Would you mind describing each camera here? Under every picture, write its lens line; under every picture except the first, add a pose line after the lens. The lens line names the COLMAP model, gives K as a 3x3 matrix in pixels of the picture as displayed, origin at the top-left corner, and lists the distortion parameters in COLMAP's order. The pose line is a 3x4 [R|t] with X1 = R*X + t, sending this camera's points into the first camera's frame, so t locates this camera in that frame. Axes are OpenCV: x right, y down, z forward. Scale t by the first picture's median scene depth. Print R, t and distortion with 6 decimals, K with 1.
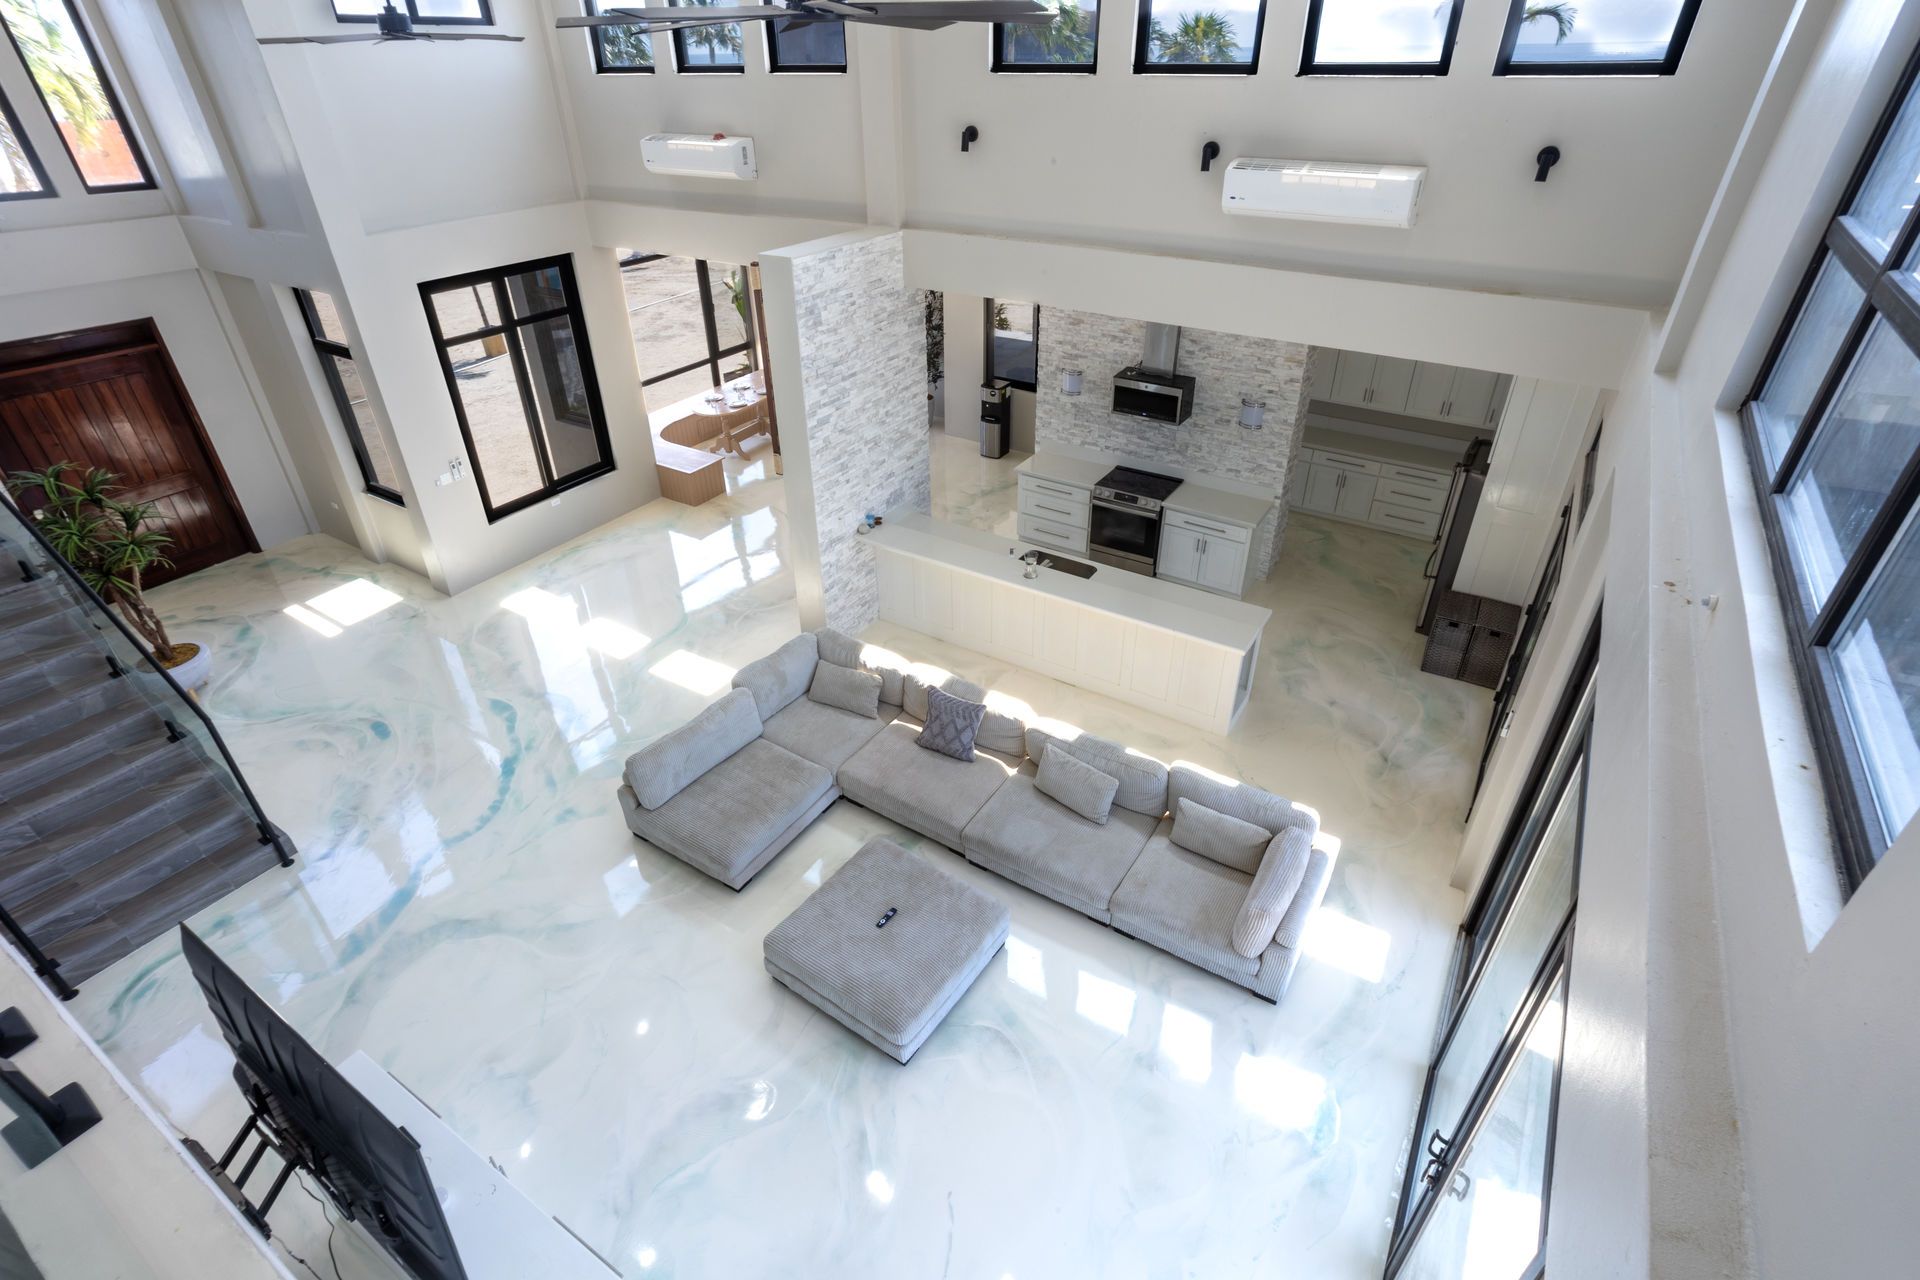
lens RADIAL K [[922.7, 0, 960.0], [0, 922.7, 640.0], [0, 0, 1]] dist [-0.063287, 0.032781]
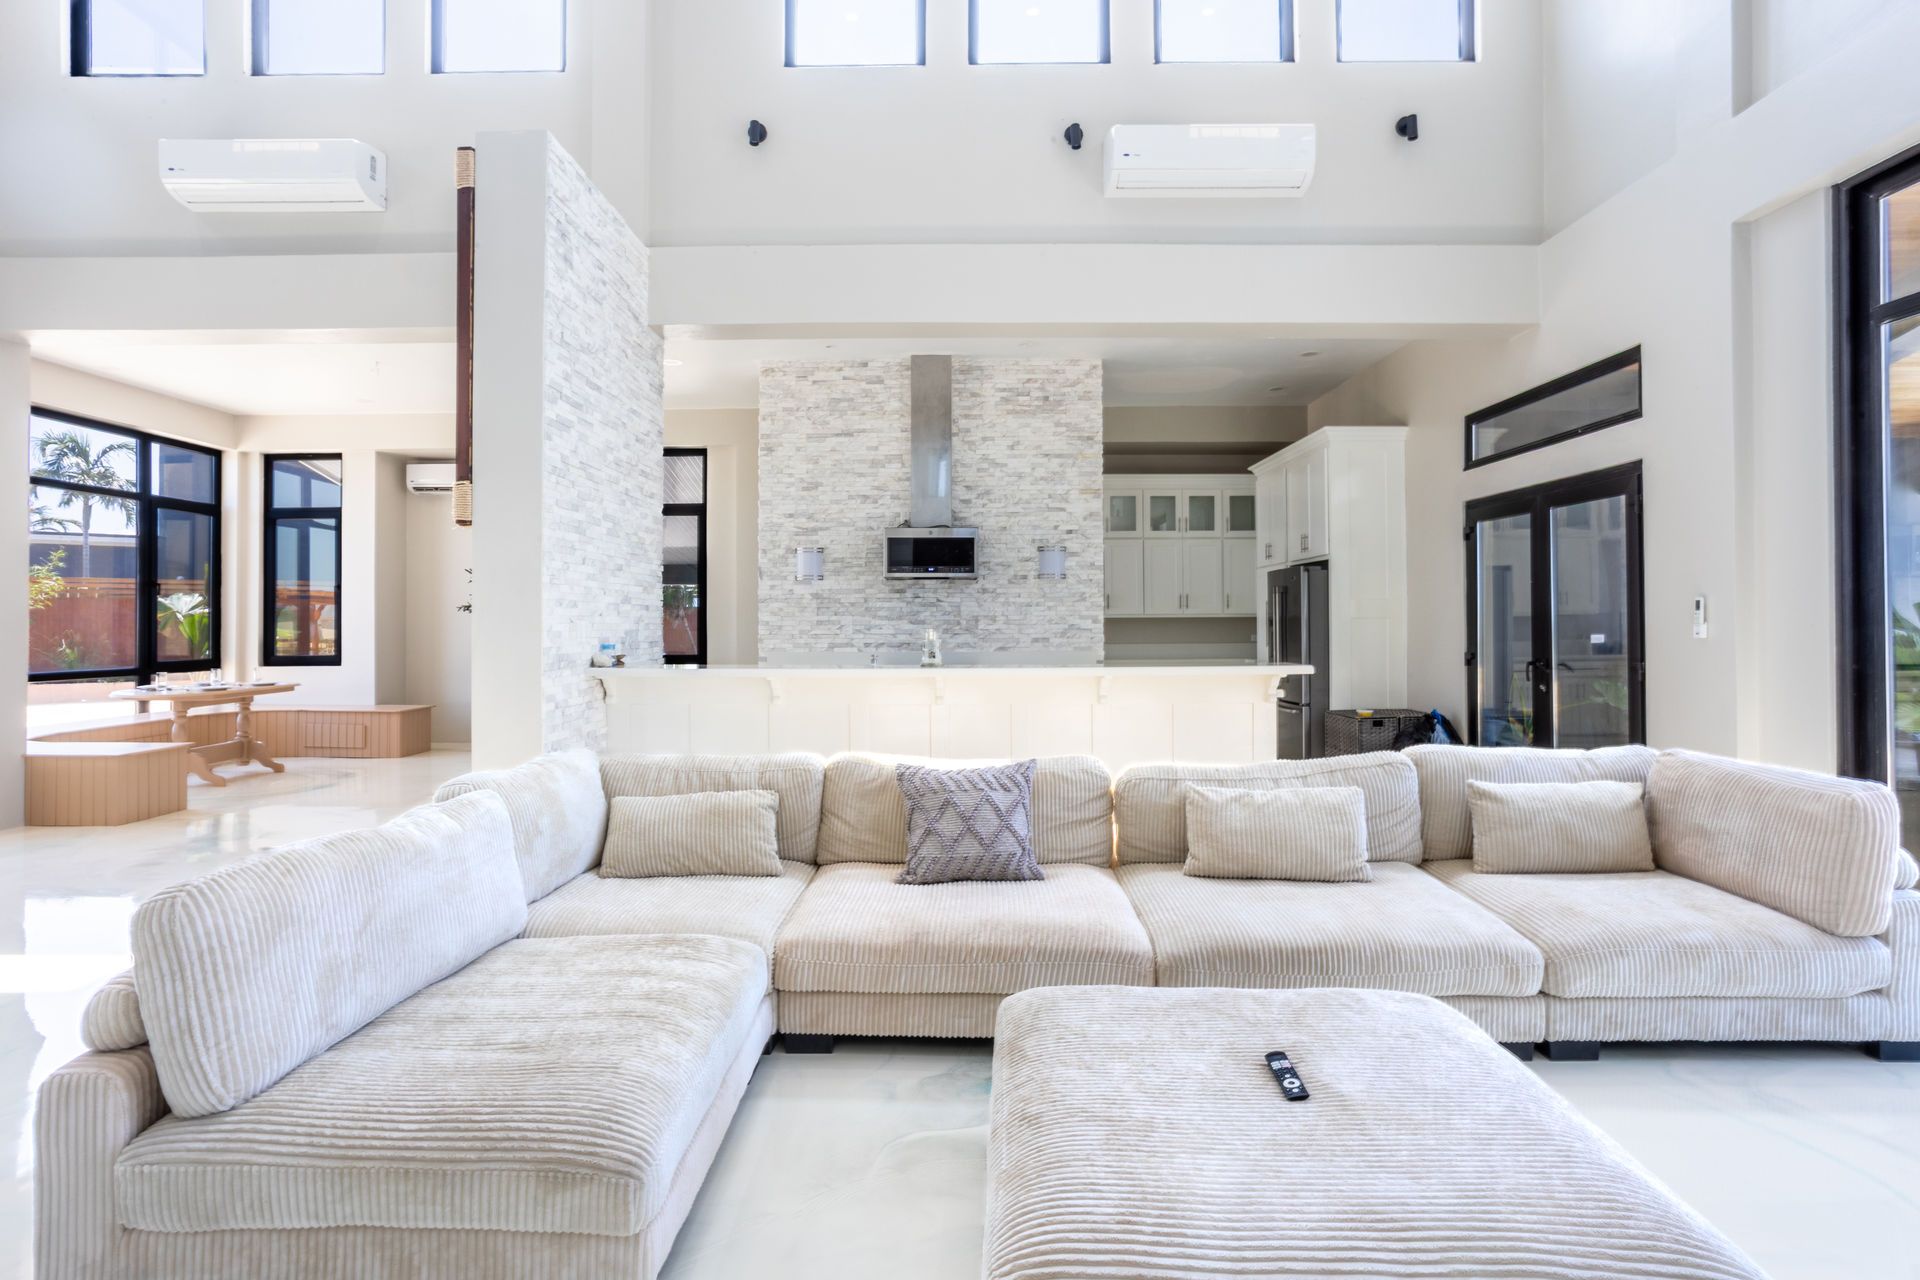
lens RADIAL K [[964.7, 0, 959.6], [0, 964.7, 609.8], [0, 0, 1]] dist [-0.069731, 0.041183]
pose [[0.849976, 0.008116, 0.526759, -0.207320], [0.286323, 0.832197, -0.474833, 0.175549], [-0.442221, 0.554420, 0.705024, 0.440879]]
